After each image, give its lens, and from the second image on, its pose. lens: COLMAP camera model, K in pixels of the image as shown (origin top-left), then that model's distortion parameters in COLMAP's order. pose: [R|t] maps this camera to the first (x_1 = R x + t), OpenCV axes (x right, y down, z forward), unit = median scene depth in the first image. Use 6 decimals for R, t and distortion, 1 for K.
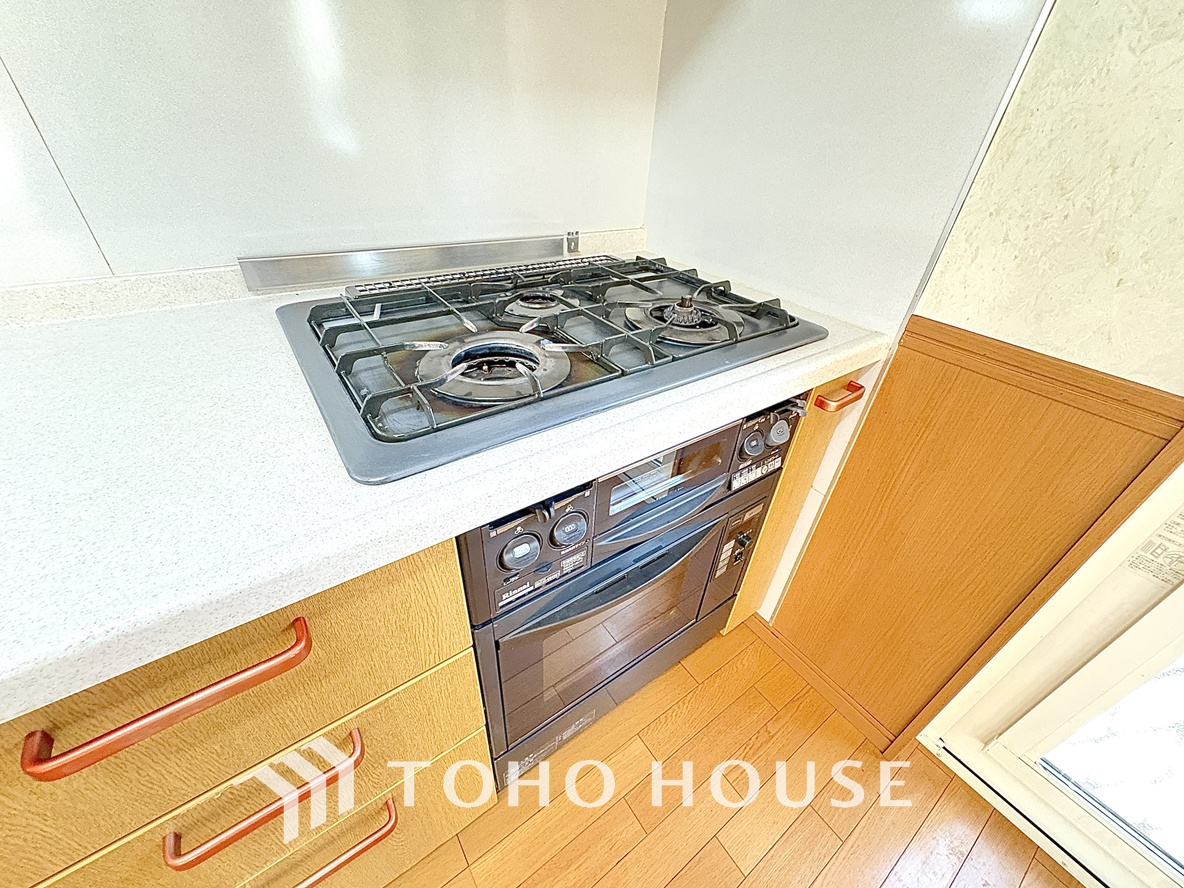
lens RADIAL K [[470.4, 0, 593.1], [0, 470.4, 444.1], [0, 0, 1]] dist [-0.002133, -0.000215]
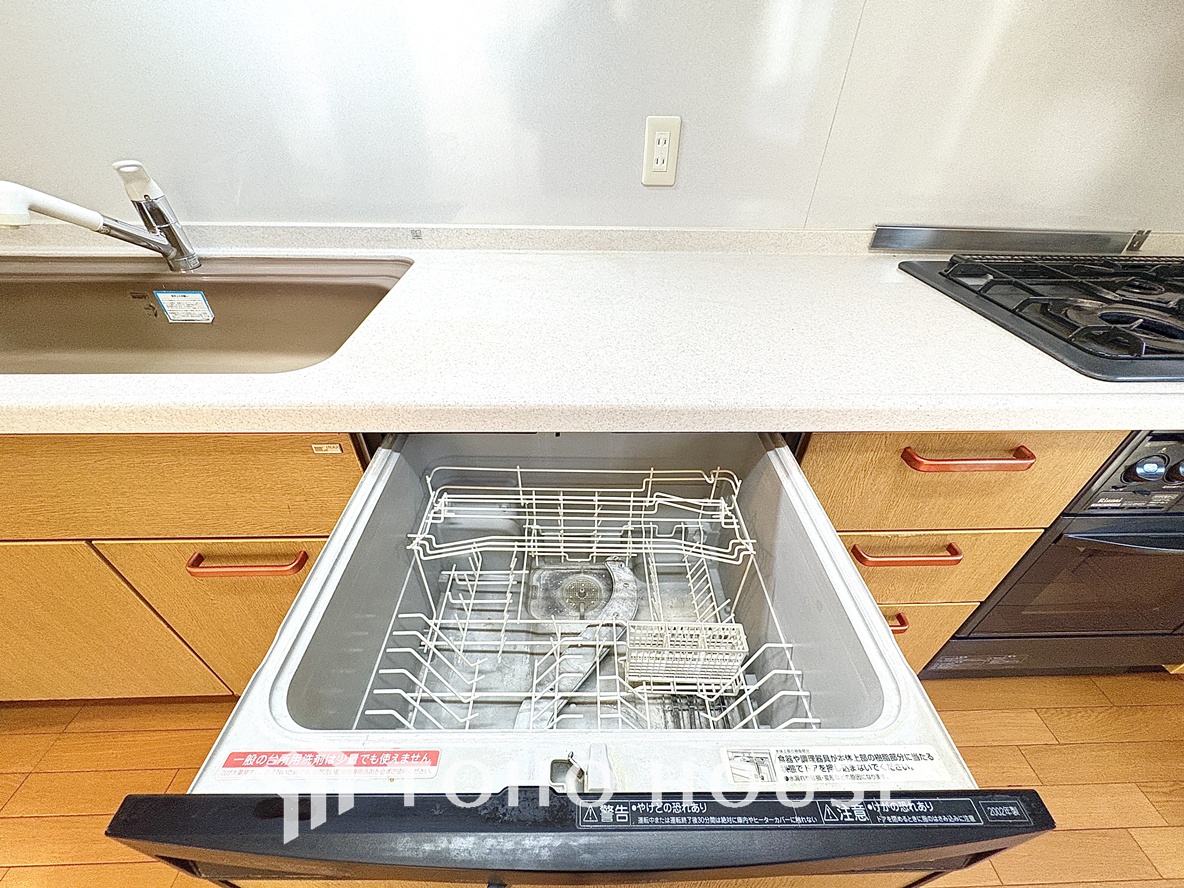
lens RADIAL K [[470.4, 0, 590.7], [0, 470.4, 445.0], [0, 0, 1]] dist [-0.002133, -0.000215]
pose [[0.823090, 0.302018, -0.480945, -0.723702], [-0.292976, 0.951290, 0.095981, 0.436409], [0.486506, 0.061904, 0.871481, -0.784459]]
